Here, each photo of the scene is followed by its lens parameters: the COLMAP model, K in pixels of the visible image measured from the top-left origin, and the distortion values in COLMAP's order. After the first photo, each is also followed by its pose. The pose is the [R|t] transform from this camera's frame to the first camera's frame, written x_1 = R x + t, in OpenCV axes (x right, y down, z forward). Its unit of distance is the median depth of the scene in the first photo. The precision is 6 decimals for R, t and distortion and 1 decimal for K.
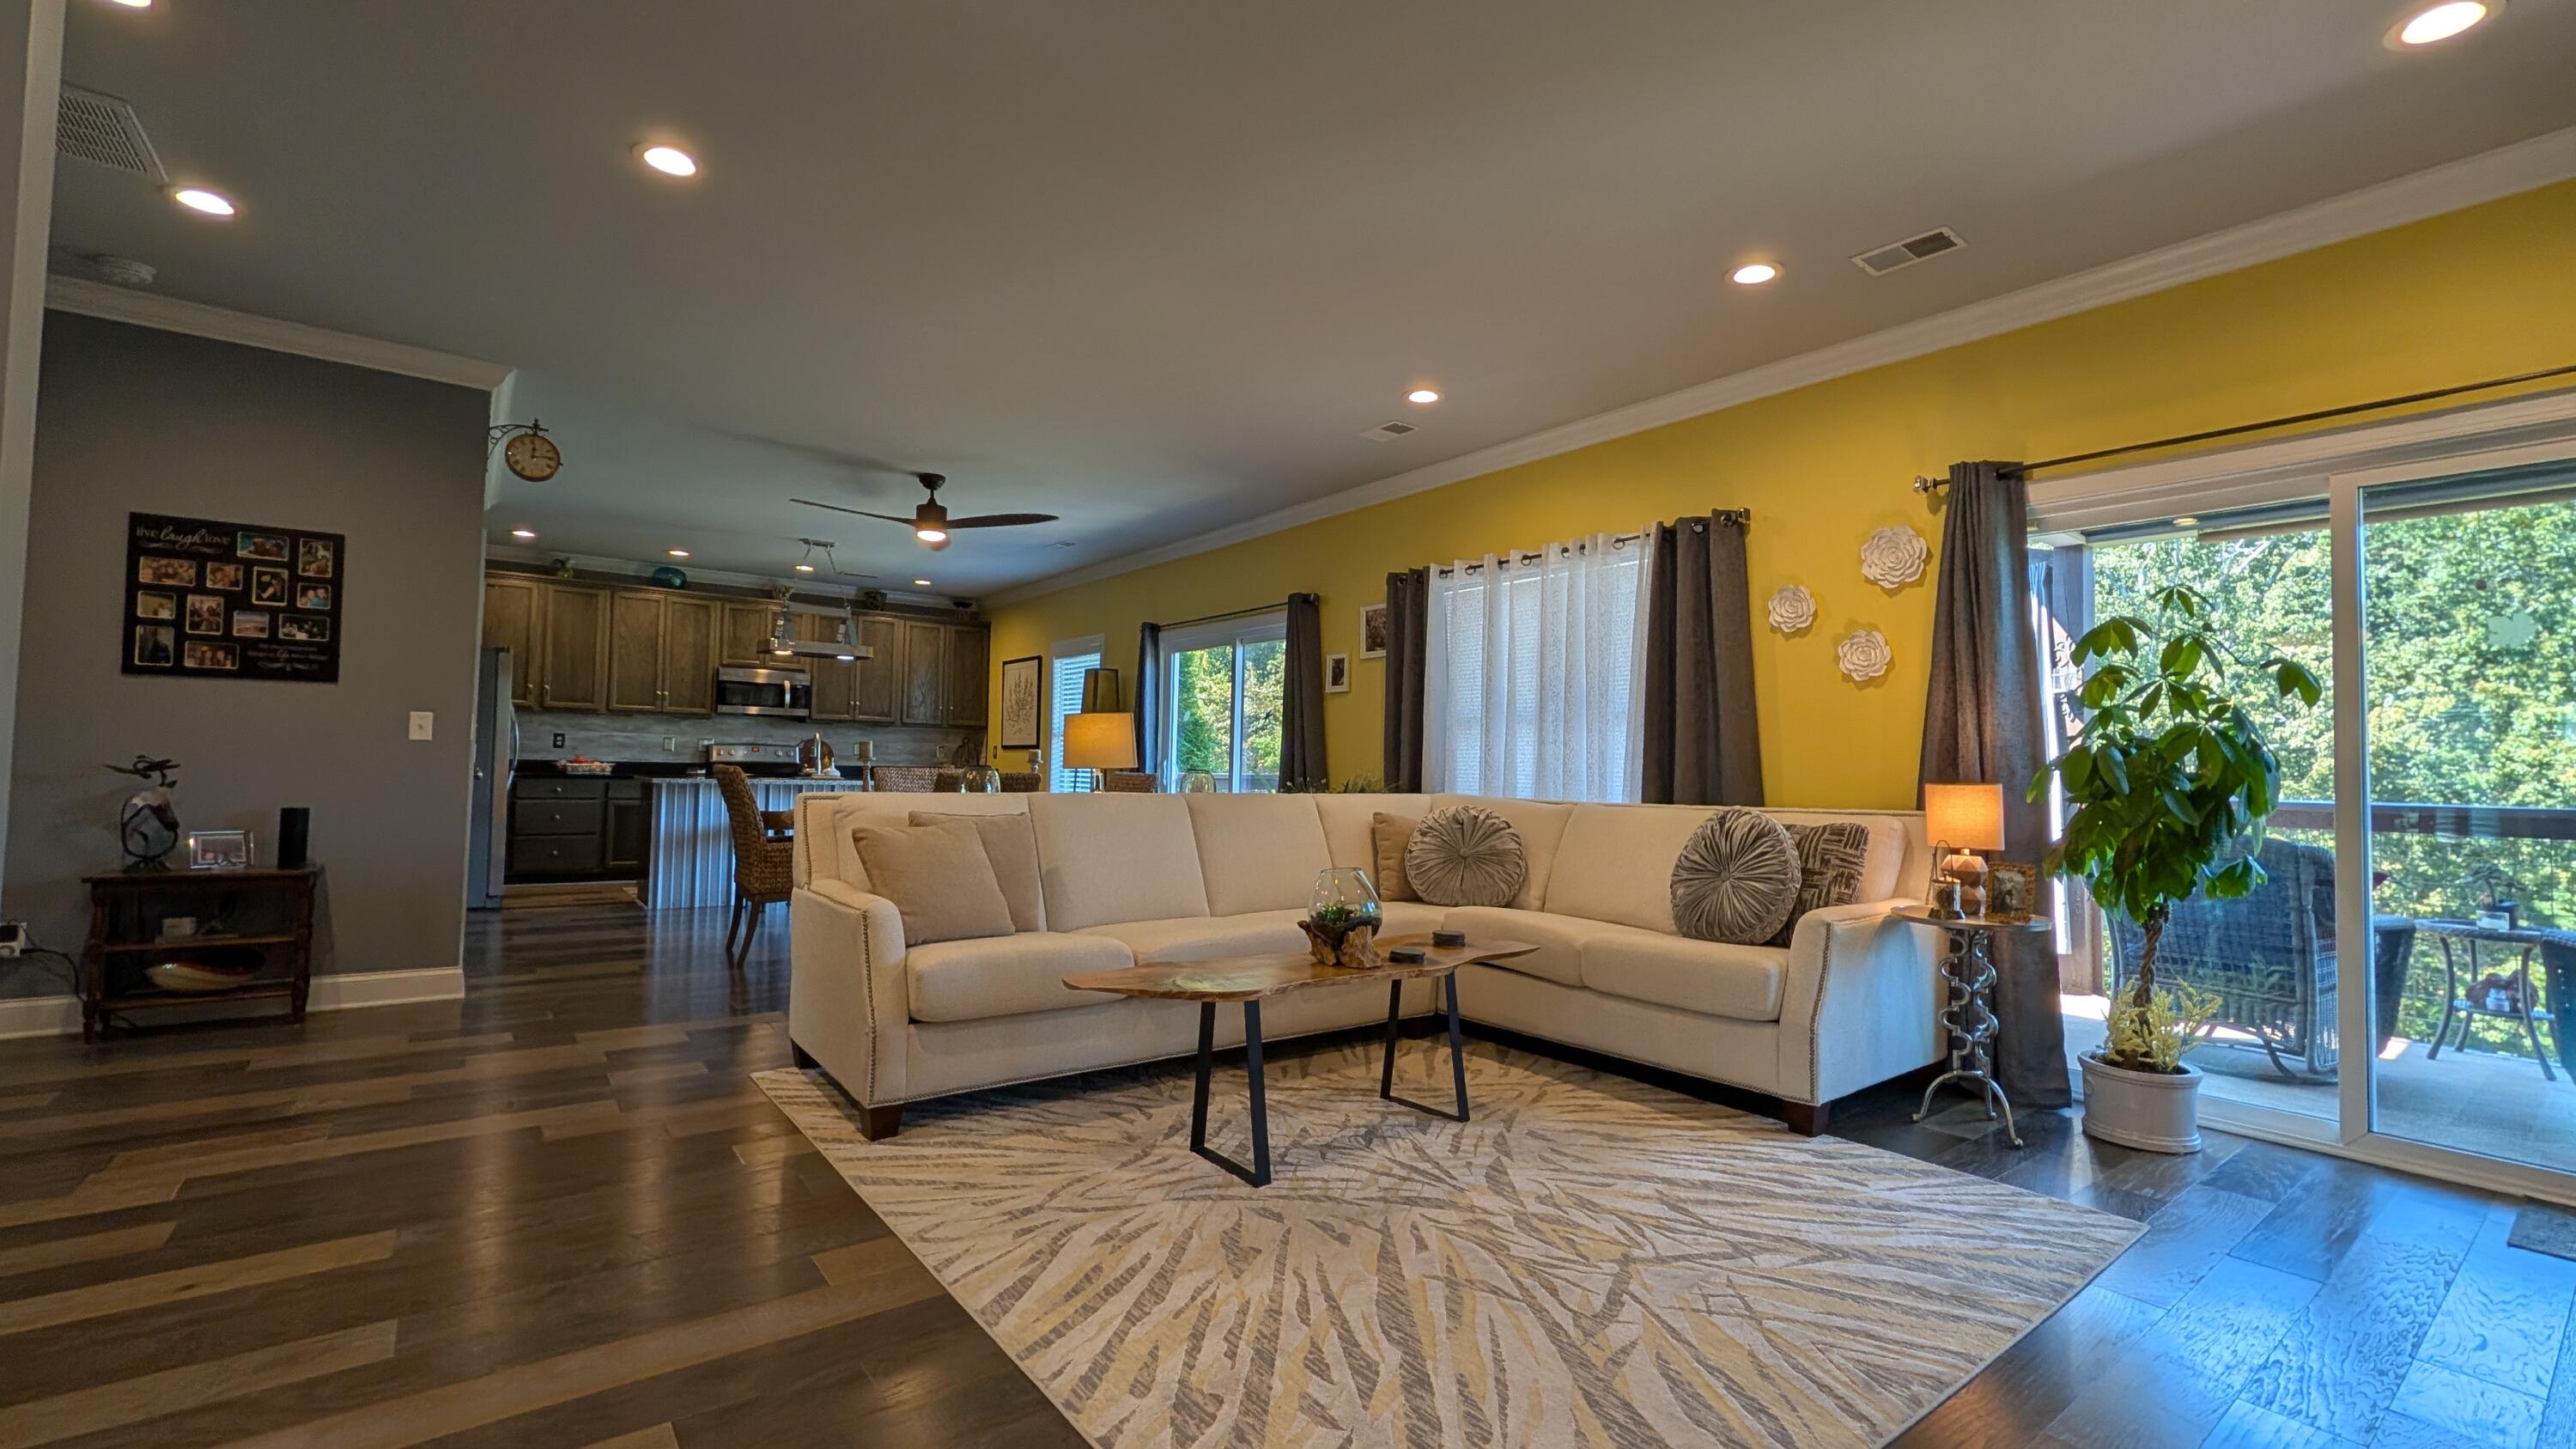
lens RADIAL K [[1075.9, 0, 1289.0], [0, 1075.9, 724.5], [0, 0, 1]] dist [-0.000469, 0.000073]
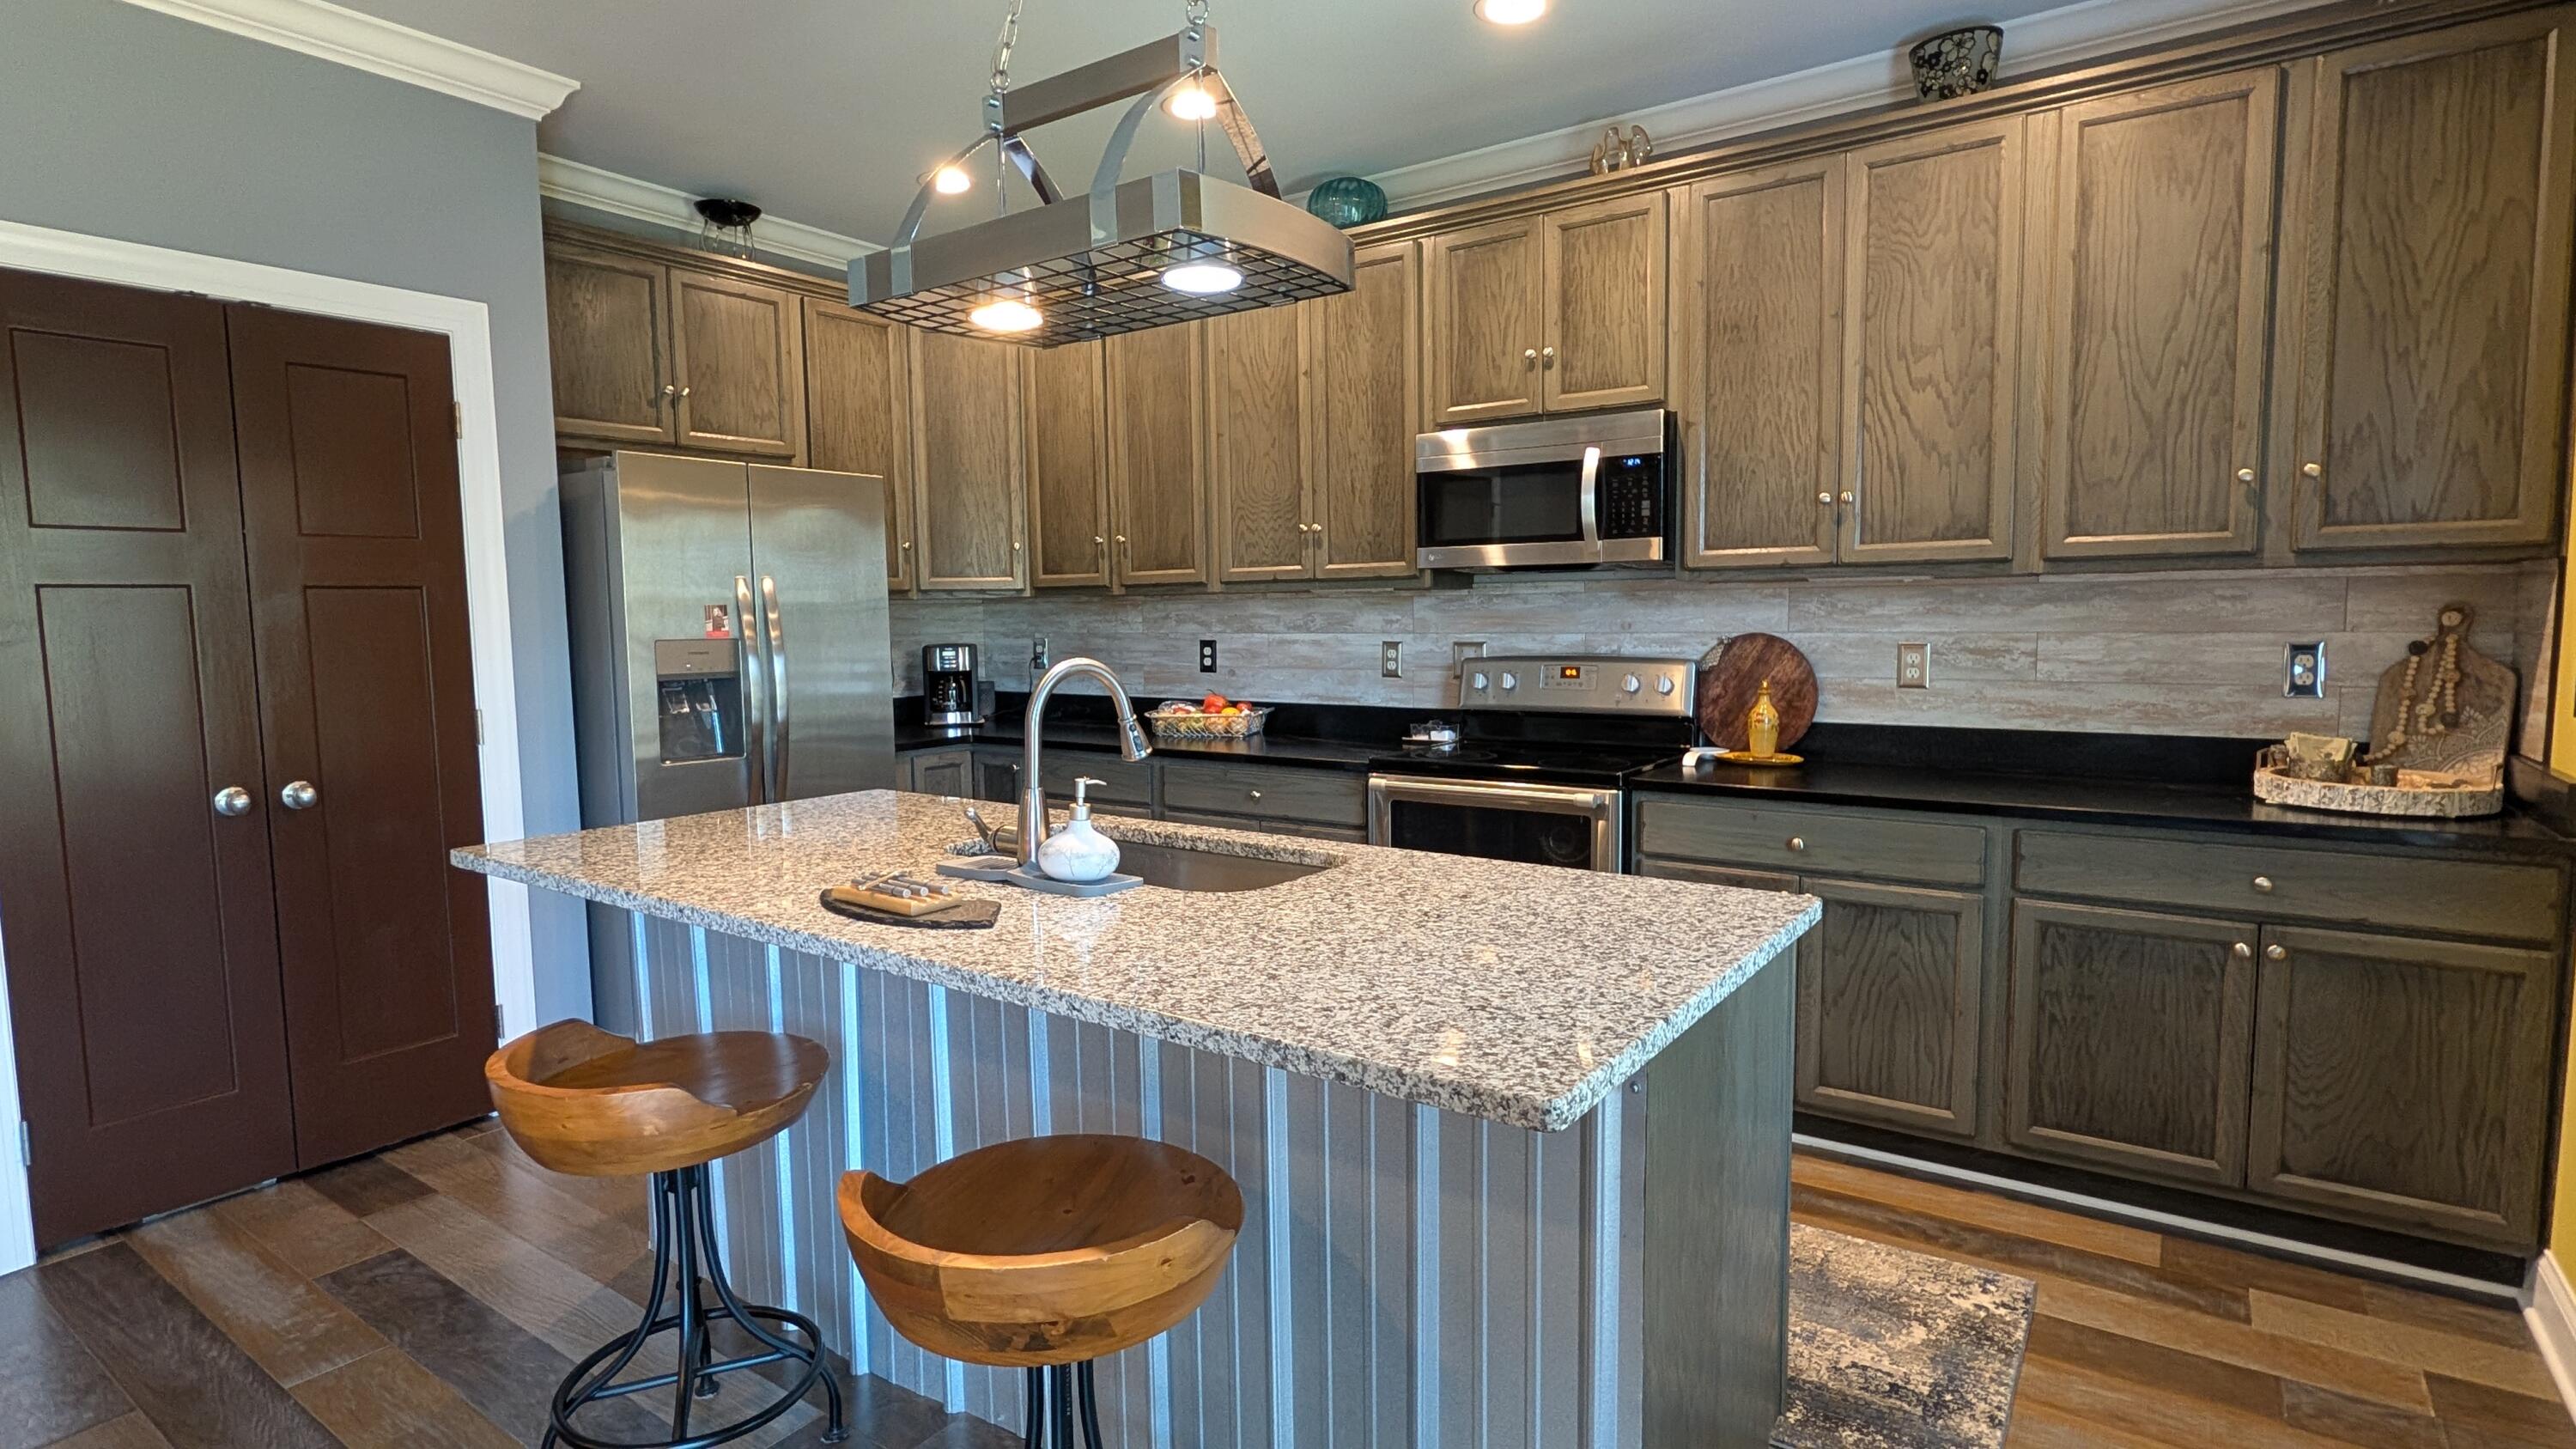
lens RADIAL K [[1277.4, 0, 1294.0], [0, 1277.4, 720.7], [0, 0, 1]] dist [0.000991, -0.000911]
pose [[0.302499, 0.055278, -0.951545, -0.350719], [0.058954, 0.995320, 0.076562, 0.007270], [0.951325, -0.079257, 0.297825, 1.889466]]
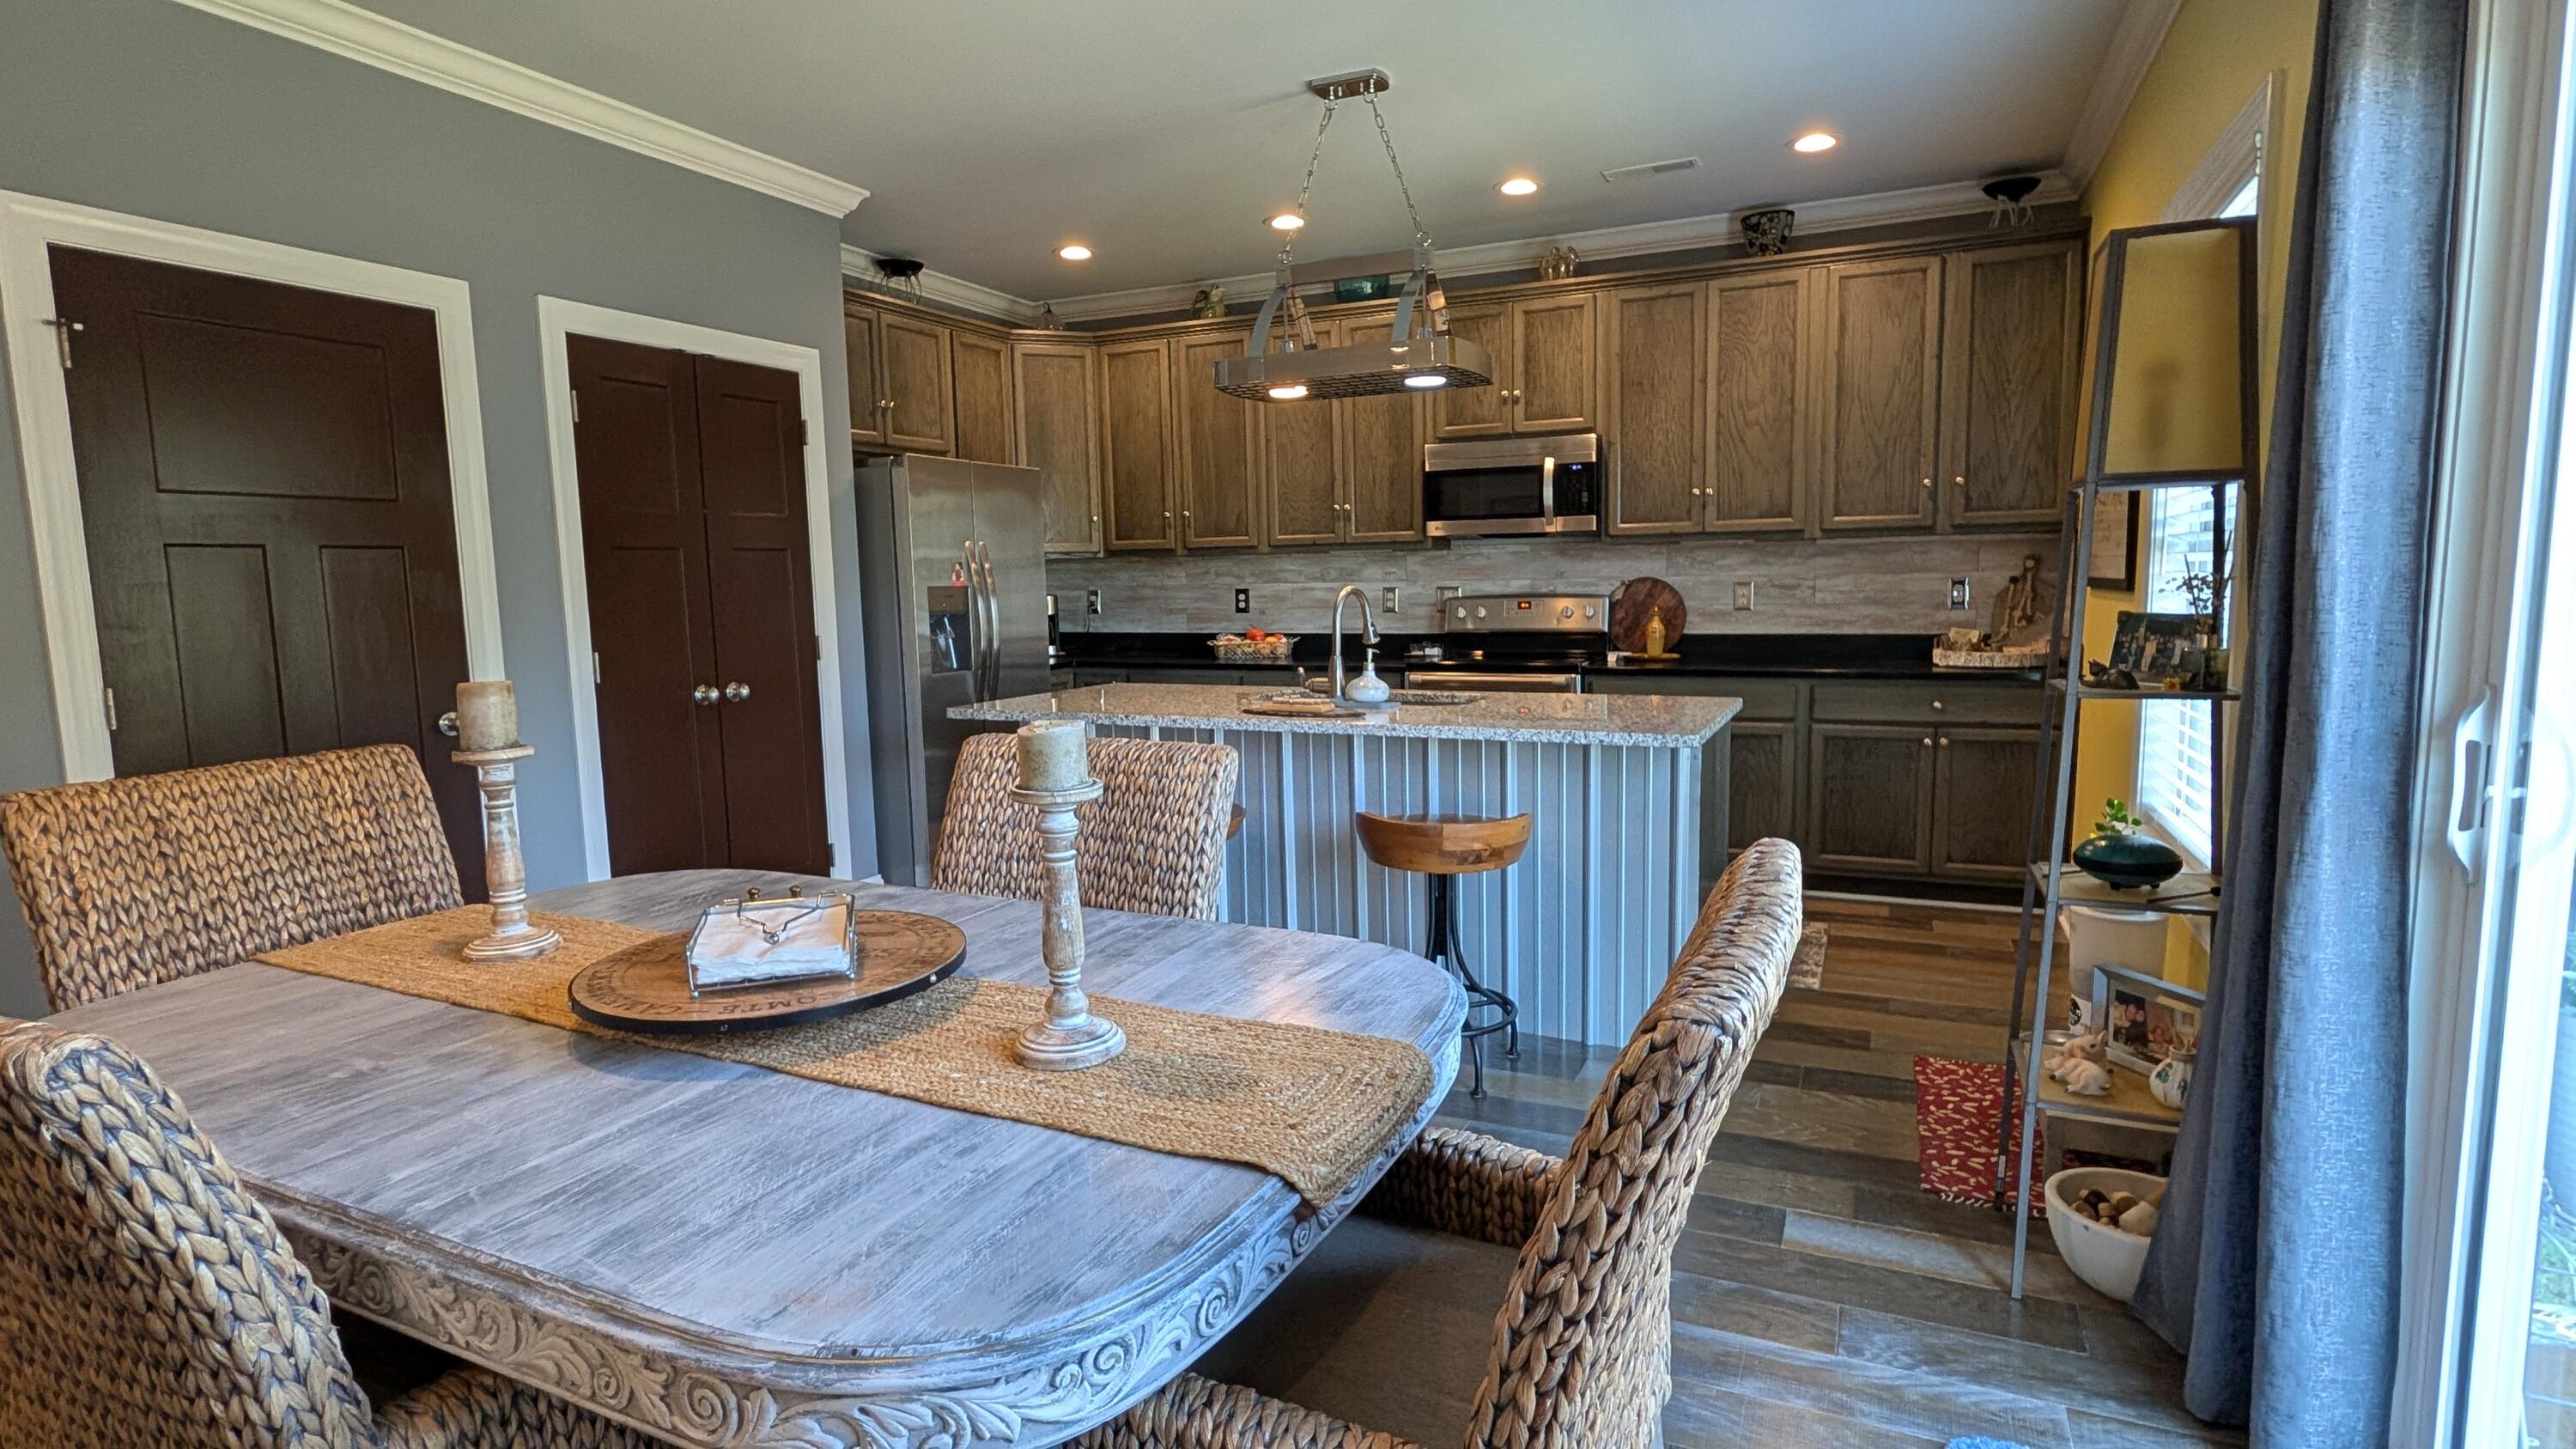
lens RADIAL K [[1277.4, 0, 1295.1], [0, 1277.4, 718.8], [0, 0, 1]] dist [0.000991, -0.000911]
pose [[0.467322, 0.067955, -0.881472, -0.060806], [0.066449, 0.991522, 0.111667, 0.005956], [0.881586, -0.110758, 0.458845, 1.491539]]
